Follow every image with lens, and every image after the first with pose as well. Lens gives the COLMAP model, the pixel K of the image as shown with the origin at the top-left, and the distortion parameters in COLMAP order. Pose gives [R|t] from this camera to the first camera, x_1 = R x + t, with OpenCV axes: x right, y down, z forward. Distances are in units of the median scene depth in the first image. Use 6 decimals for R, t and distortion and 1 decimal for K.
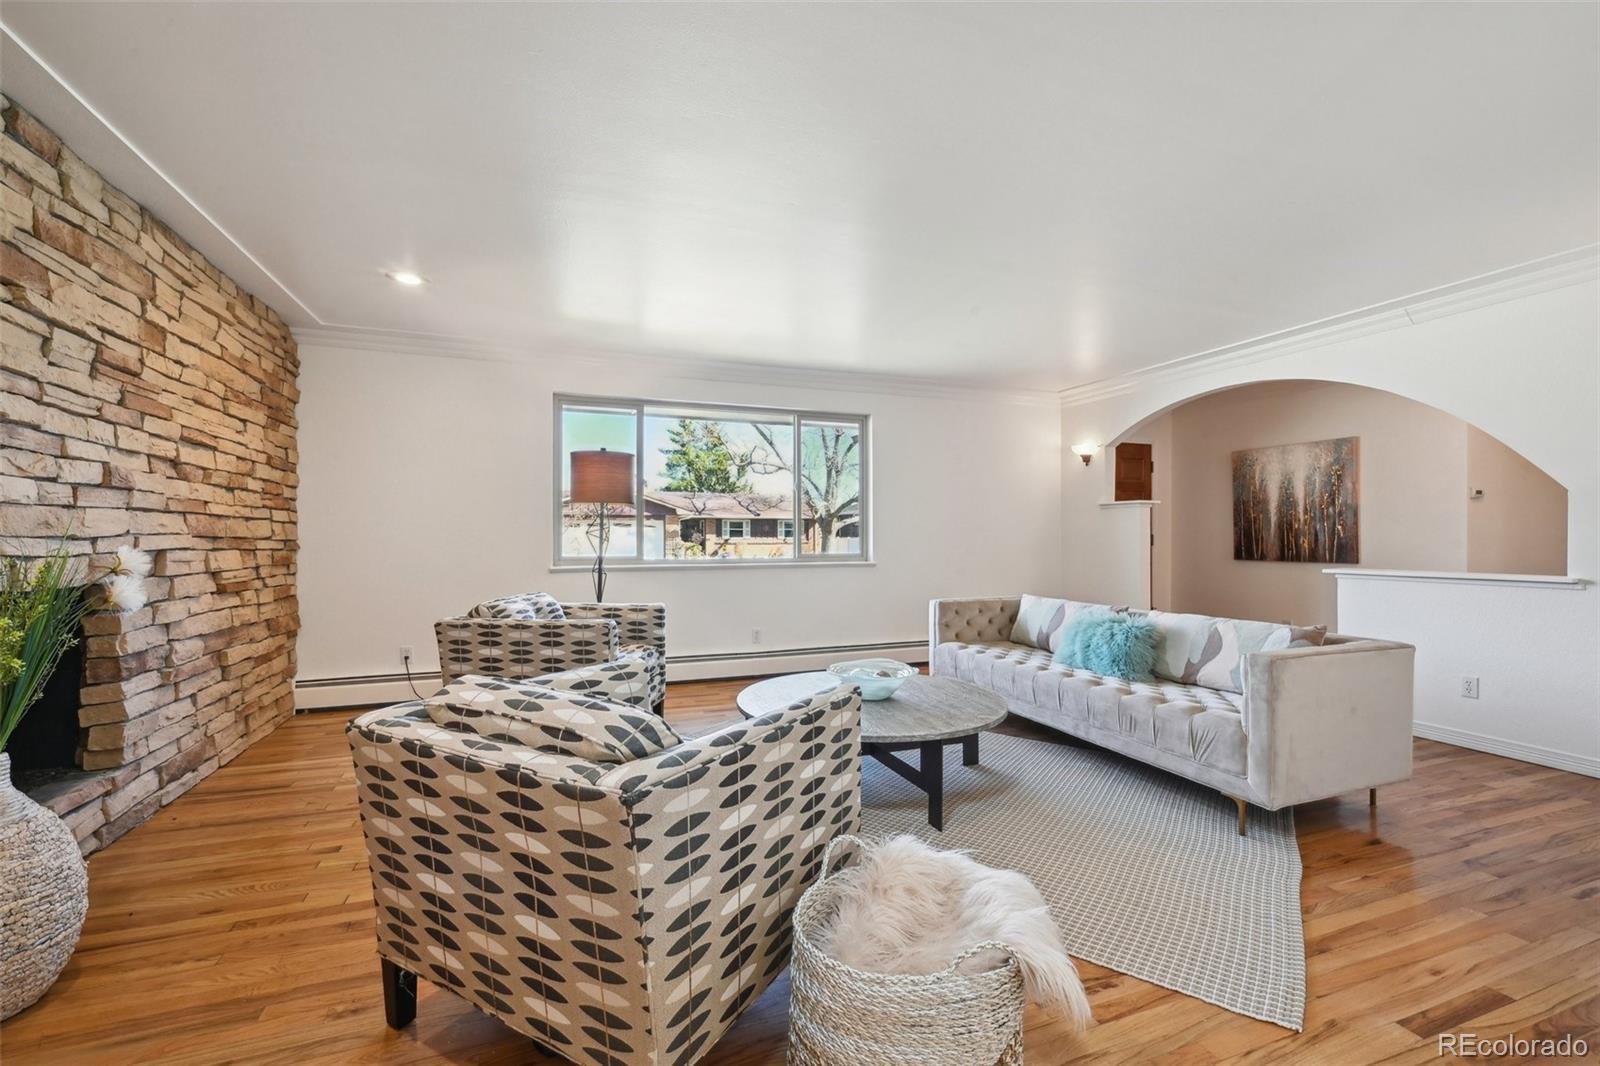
lens RADIAL K [[635.8, 0, 790.9], [0, 635.8, 536.4], [0, 0, 1]] dist [-0.001398, -0.000295]
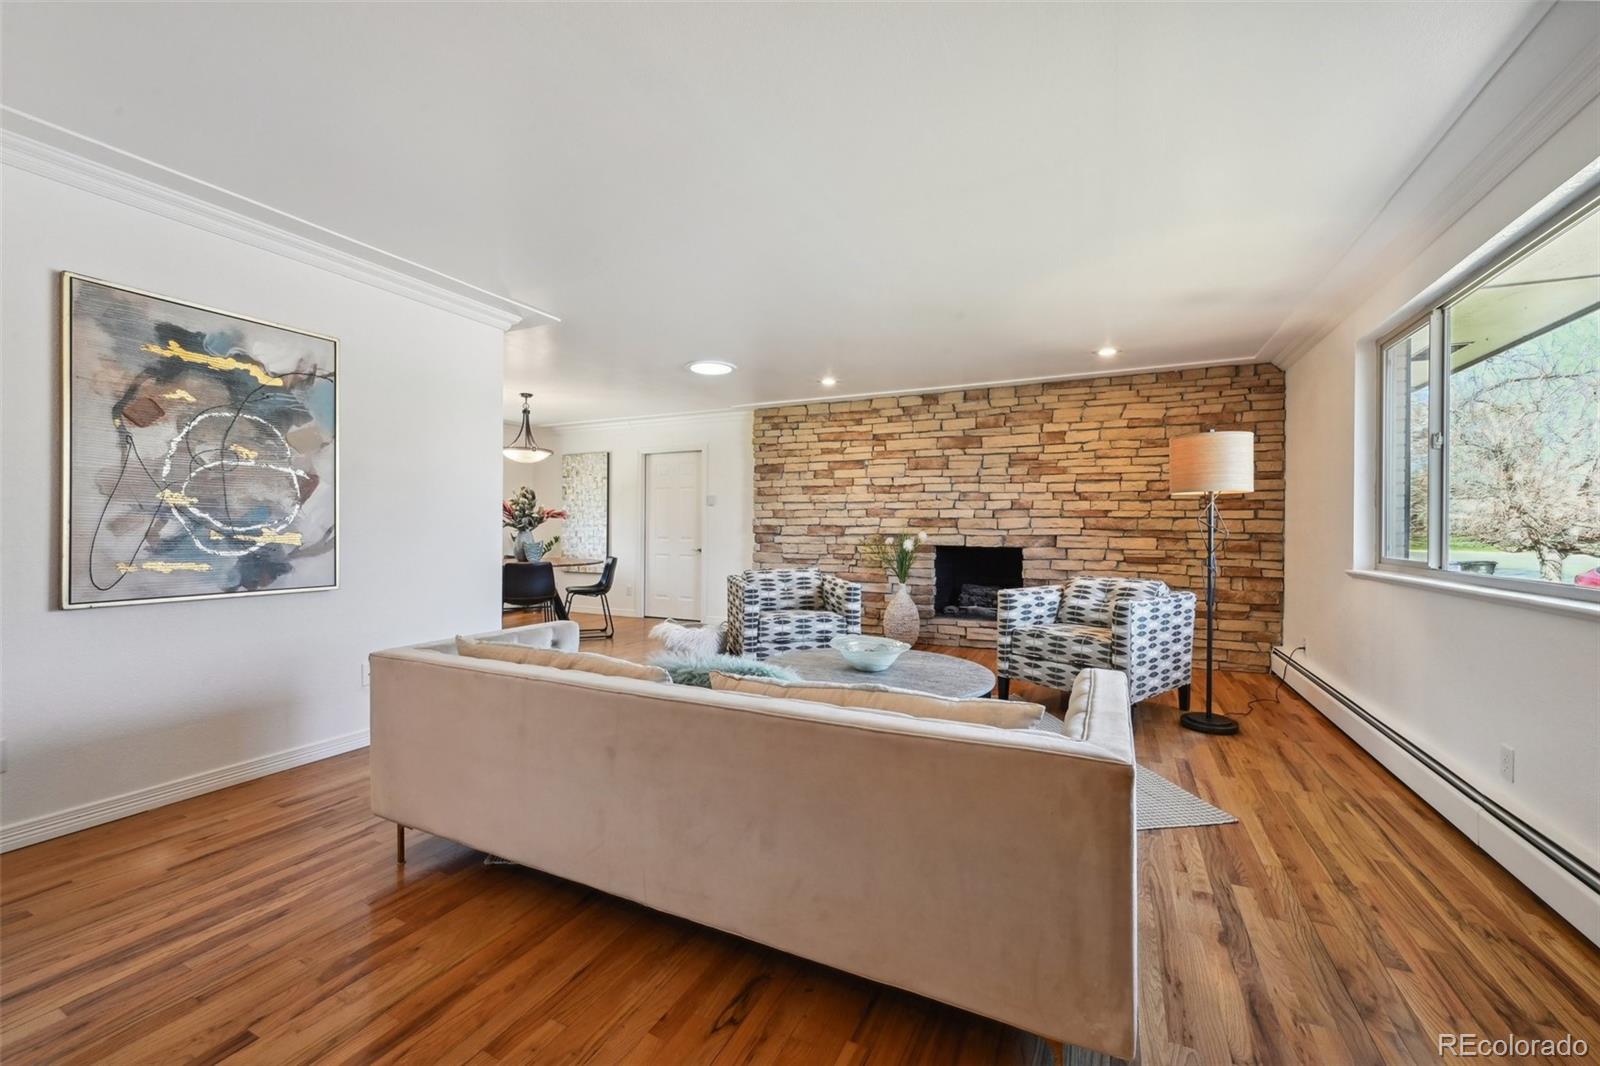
lens RADIAL K [[635.8, 0, 790.9], [0, 635.8, 536.4], [0, 0, 1]] dist [-0.001398, -0.000295]
pose [[-0.733320, 0.002843, -0.679877, 0.551665], [-0.006835, 0.999910, 0.011555, 0.003605], [0.679849, 0.013121, -0.733235, 0.954606]]
